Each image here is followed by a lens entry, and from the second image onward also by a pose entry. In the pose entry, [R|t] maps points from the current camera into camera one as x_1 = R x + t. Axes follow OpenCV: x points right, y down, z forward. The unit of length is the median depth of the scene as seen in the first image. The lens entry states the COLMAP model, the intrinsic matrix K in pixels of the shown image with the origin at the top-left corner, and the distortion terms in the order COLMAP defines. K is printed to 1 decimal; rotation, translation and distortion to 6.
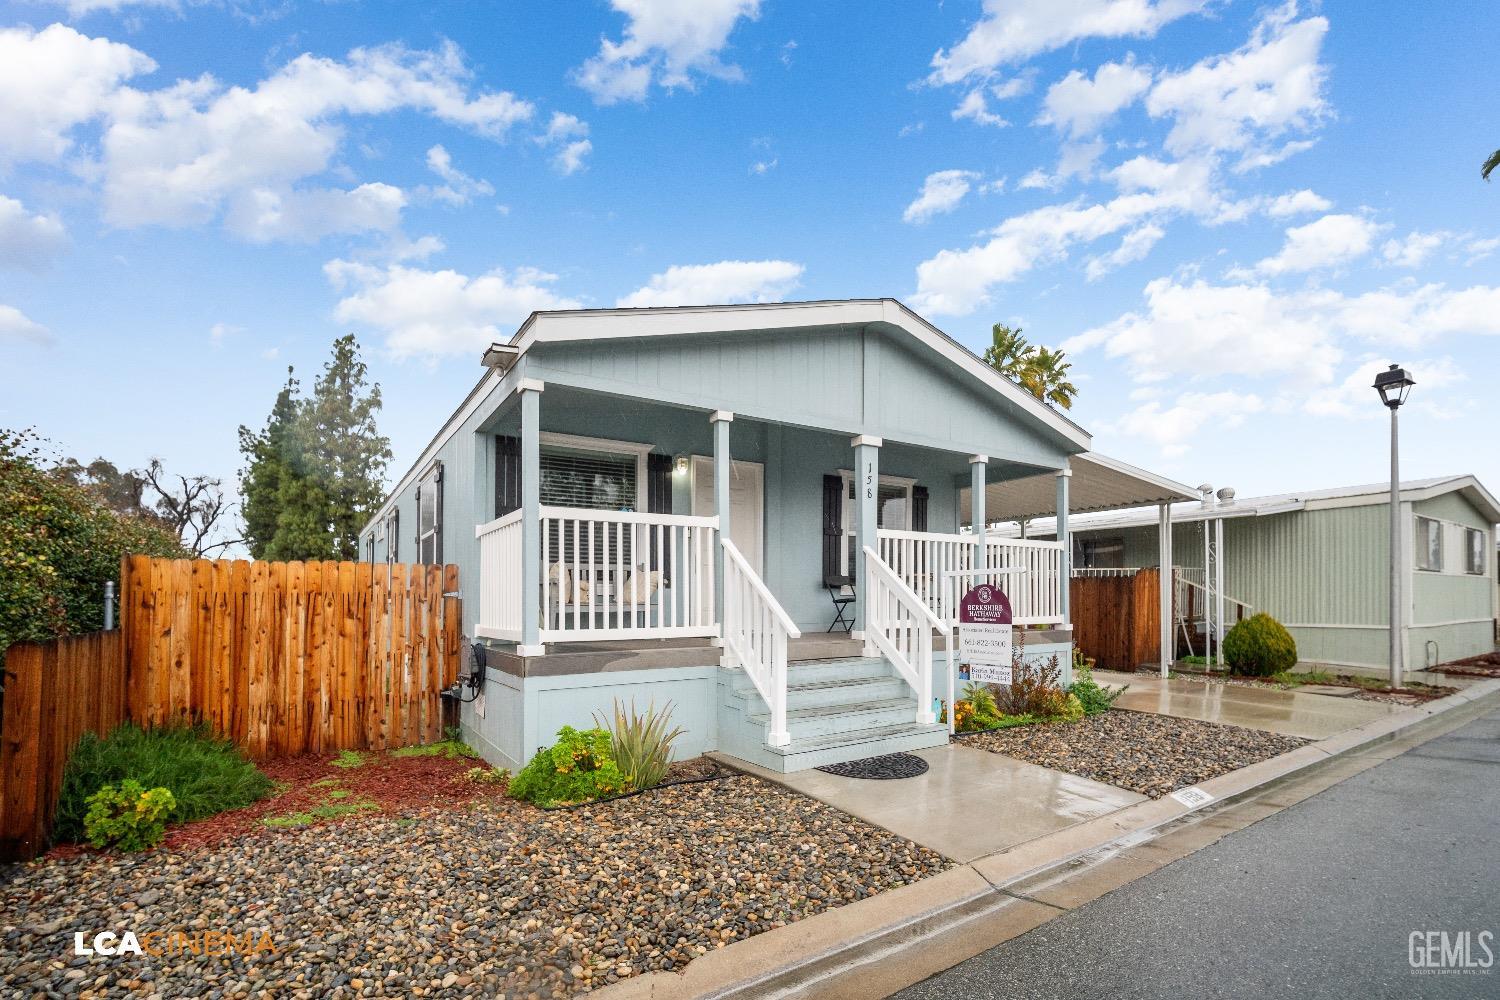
lens RADIAL K [[656.7, 0, 750.5], [0, 656.7, 482.5], [0, 0, 1]] dist [-0.001712, 0.000157]
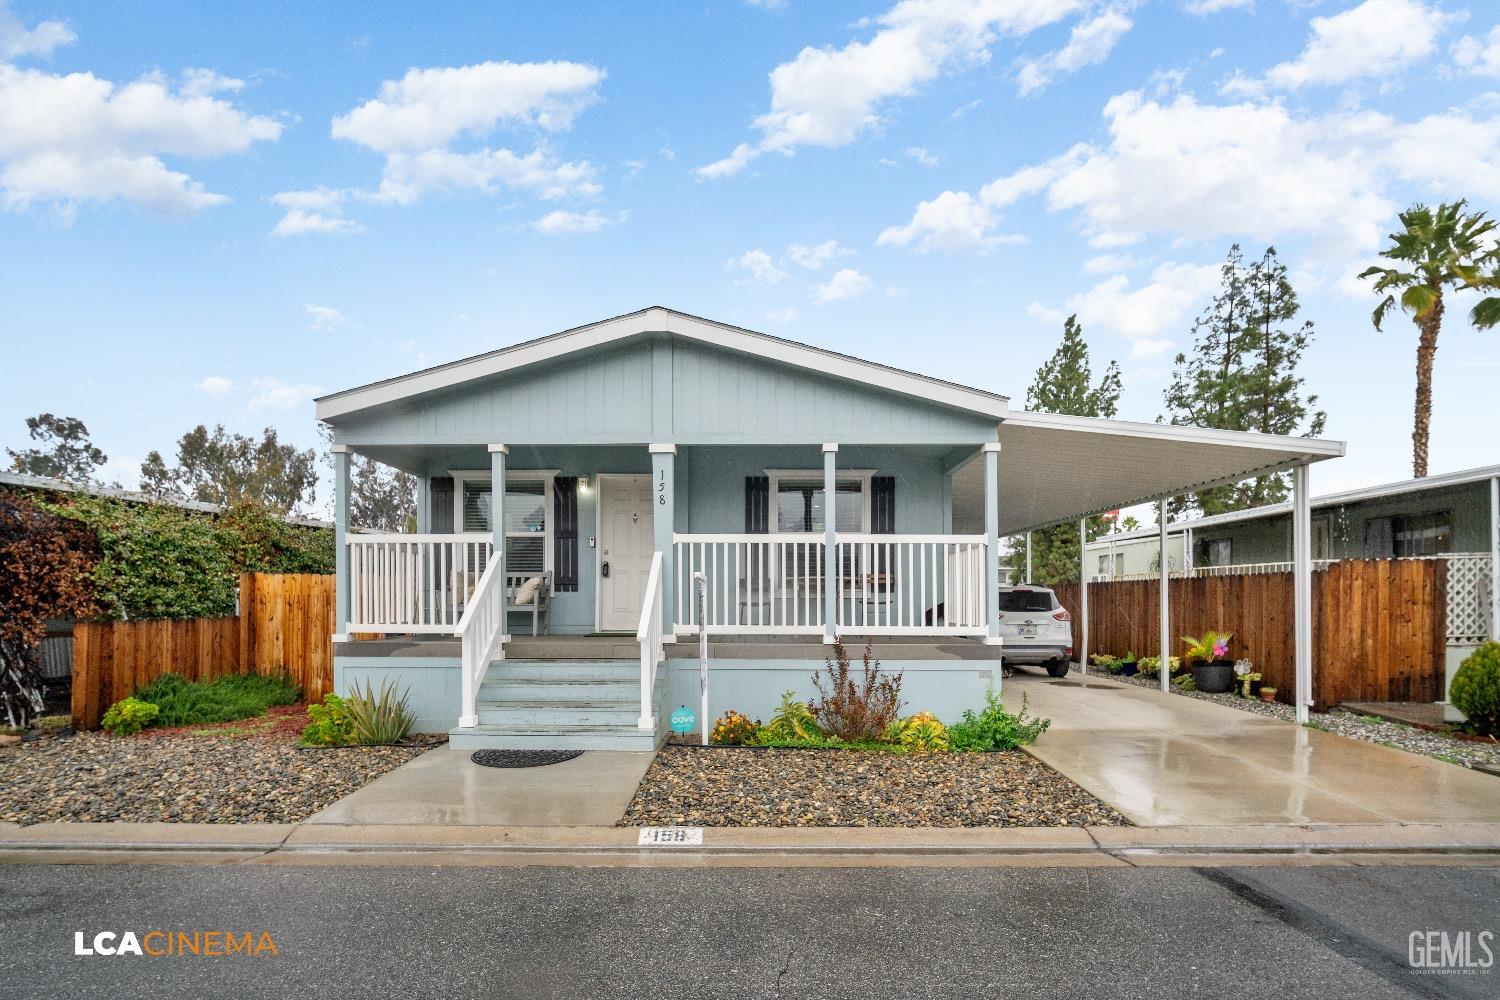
lens RADIAL K [[656.7, 0, 750.5], [0, 656.7, 482.5], [0, 0, 1]] dist [-0.001712, 0.000157]
pose [[0.836478, -0.086087, -0.541196, 0.870871], [0.089619, 0.995778, -0.019881, 0.022324], [0.540622, -0.031871, 0.840661, 0.225324]]
